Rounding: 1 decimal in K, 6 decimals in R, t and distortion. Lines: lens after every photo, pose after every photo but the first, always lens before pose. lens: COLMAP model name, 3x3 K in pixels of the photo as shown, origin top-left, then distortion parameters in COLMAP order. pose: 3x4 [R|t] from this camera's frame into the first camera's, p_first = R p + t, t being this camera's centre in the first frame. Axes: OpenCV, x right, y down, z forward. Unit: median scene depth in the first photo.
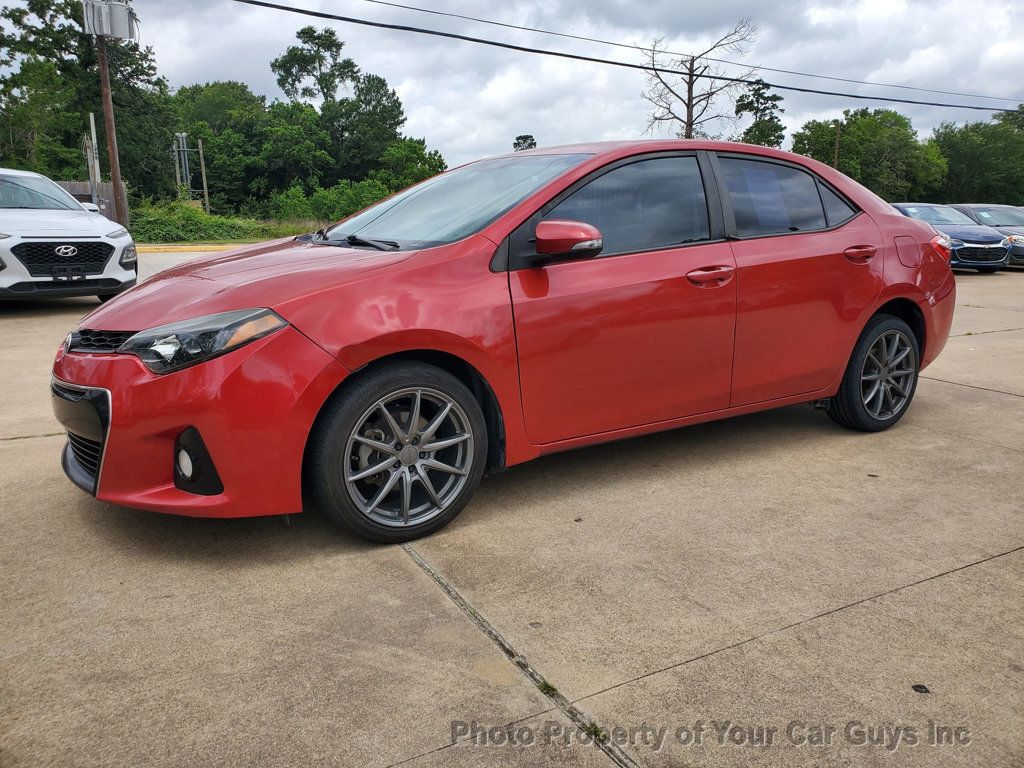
lens RADIAL K [[788.7, 0, 515.7], [0, 788.7, 376.9], [0, 0, 1]] dist [-0.004477, 0.003749]
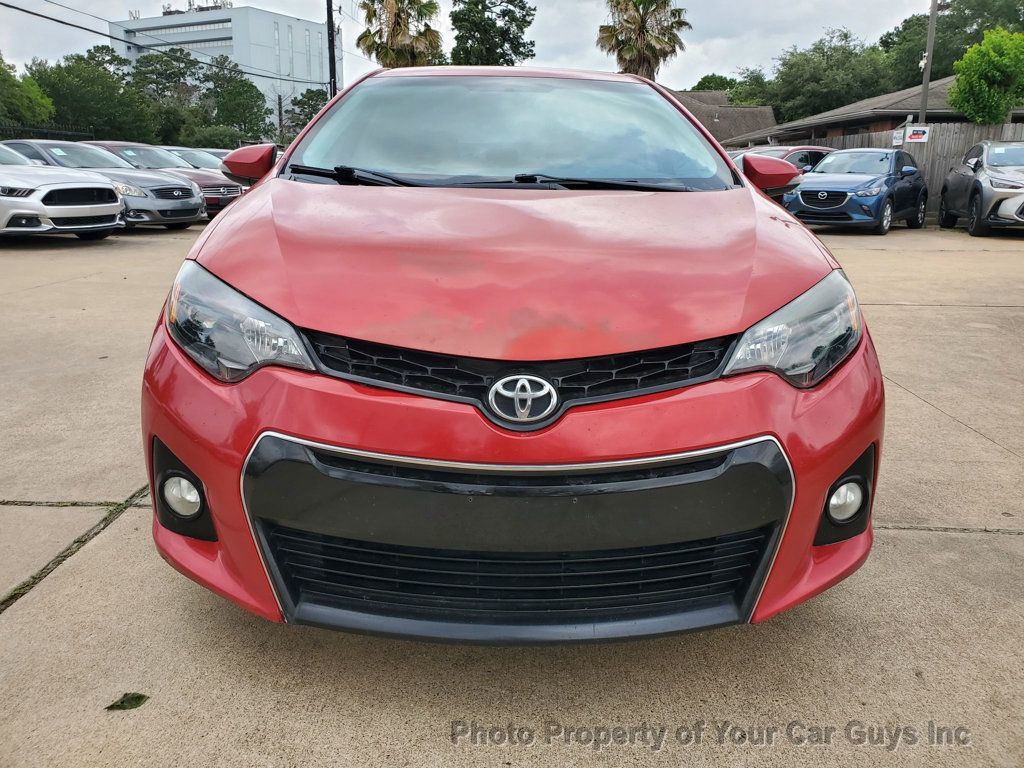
lens RADIAL K [[799.3, 0, 510.4], [0, 799.3, 368.8], [0, 0, 1]] dist [0.006025, 0.012799]
pose [[0.533719, -0.207118, 0.819906, -0.310973], [0.163600, 0.976516, 0.140184, -0.042006], [-0.829686, 0.059318, 0.555069, 0.231264]]
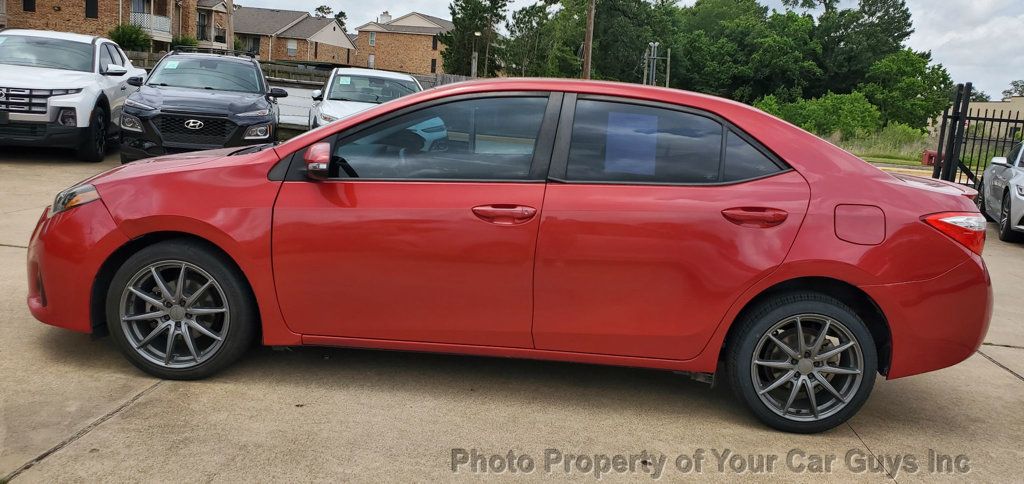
lens RADIAL K [[781.4, 0, 517.8], [0, 781.4, 225.4], [0, 0, 1]] dist [0.009667, -0.000030]
pose [[0.823228, 0.145727, -0.548689, 0.306895], [-0.183767, 0.982860, -0.014675, -0.038271], [0.537146, 0.112912, 0.835898, 0.064449]]
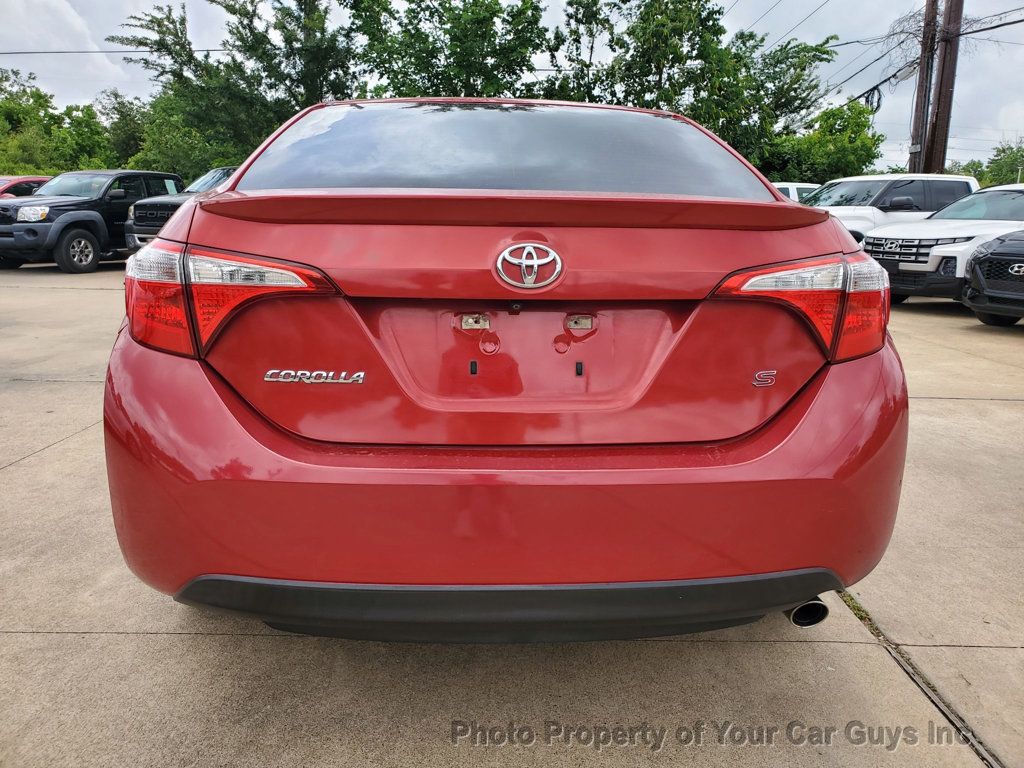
lens RADIAL K [[796.1, 0, 518.5], [0, 796.1, 376.8], [0, 0, 1]] dist [0.010751, 0.004639]
pose [[-0.463628, 0.148837, -0.873439, 0.395120], [-0.208426, 0.939807, 0.270781, -0.124641], [0.861166, 0.307589, -0.404699, 0.646919]]
